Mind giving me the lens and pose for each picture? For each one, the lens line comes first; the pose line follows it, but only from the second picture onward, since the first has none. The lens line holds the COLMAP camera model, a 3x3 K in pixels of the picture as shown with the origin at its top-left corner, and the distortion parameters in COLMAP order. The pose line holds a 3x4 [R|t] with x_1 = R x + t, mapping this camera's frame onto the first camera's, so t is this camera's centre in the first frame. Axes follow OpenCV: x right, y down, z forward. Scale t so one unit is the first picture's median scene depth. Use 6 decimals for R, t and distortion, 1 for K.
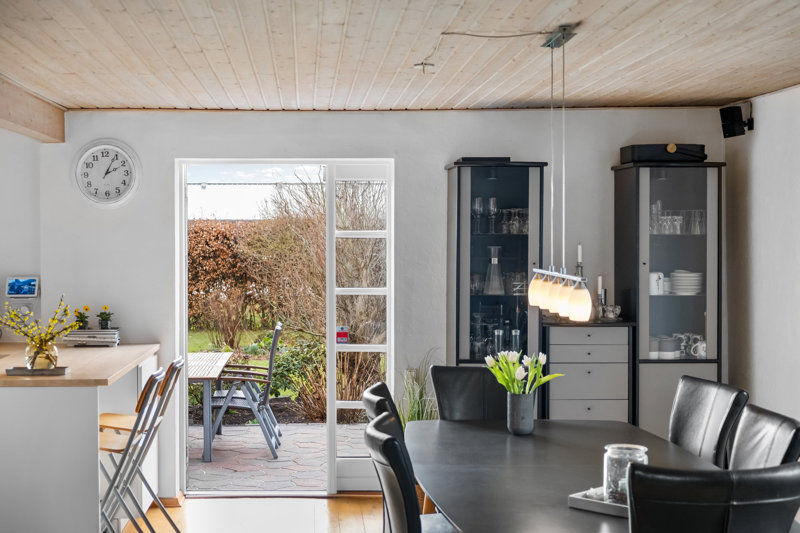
lens RADIAL K [[1185.3, 0, 333.8], [0, 1185.3, 253.3], [0, 0, 1]] dist [0.032081, -0.025259]
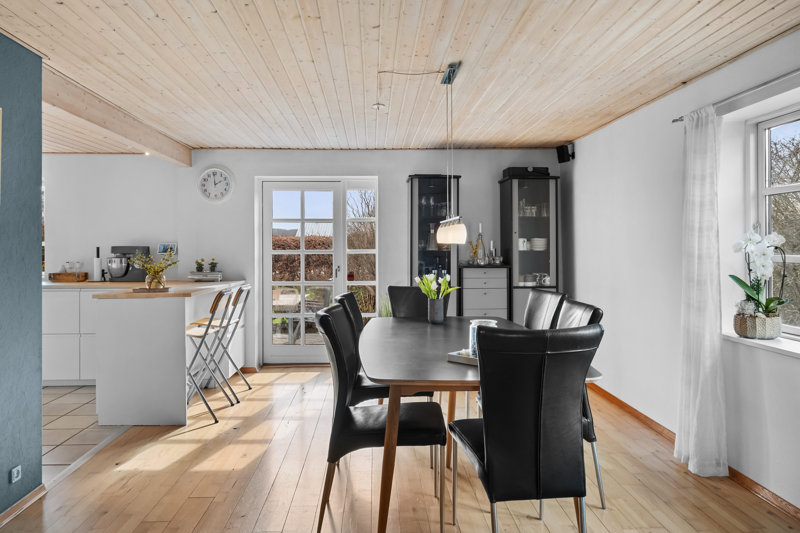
lens RADIAL K [[557.7, 0, 402.4], [0, 557.7, 248.1], [0, 0, 1]] dist [-0.000923, 0.000179]
pose [[0.999529, -0.004330, 0.030392, 0.064465], [0.004843, 0.999847, -0.016818, 0.044514], [-0.030315, 0.016957, 0.999397, 0.163136]]
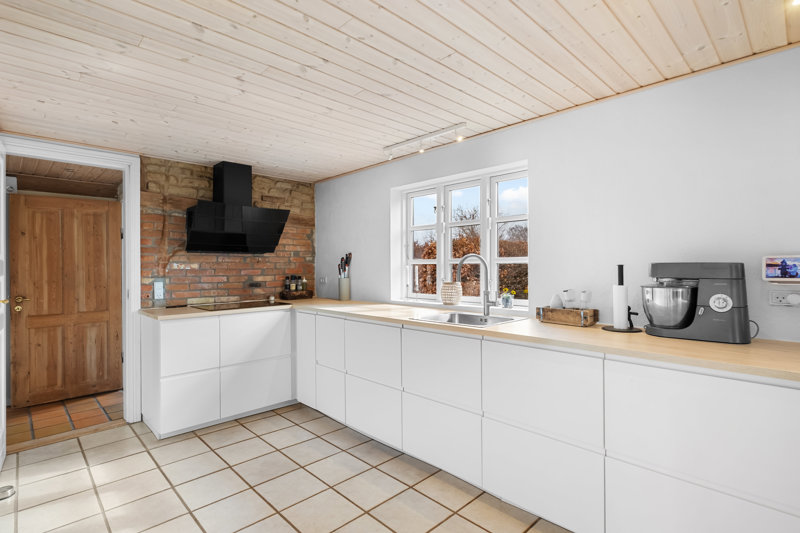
lens RADIAL K [[394.4, 0, 397.4], [0, 394.4, 262.7], [0, 0, 1]] dist [0.001637, 0.000235]
pose [[0.672594, -0.012989, -0.739897, -0.253837], [-0.002973, 0.999790, -0.020254, 0.031821], [0.740005, 0.015822, 0.672415, 0.669993]]
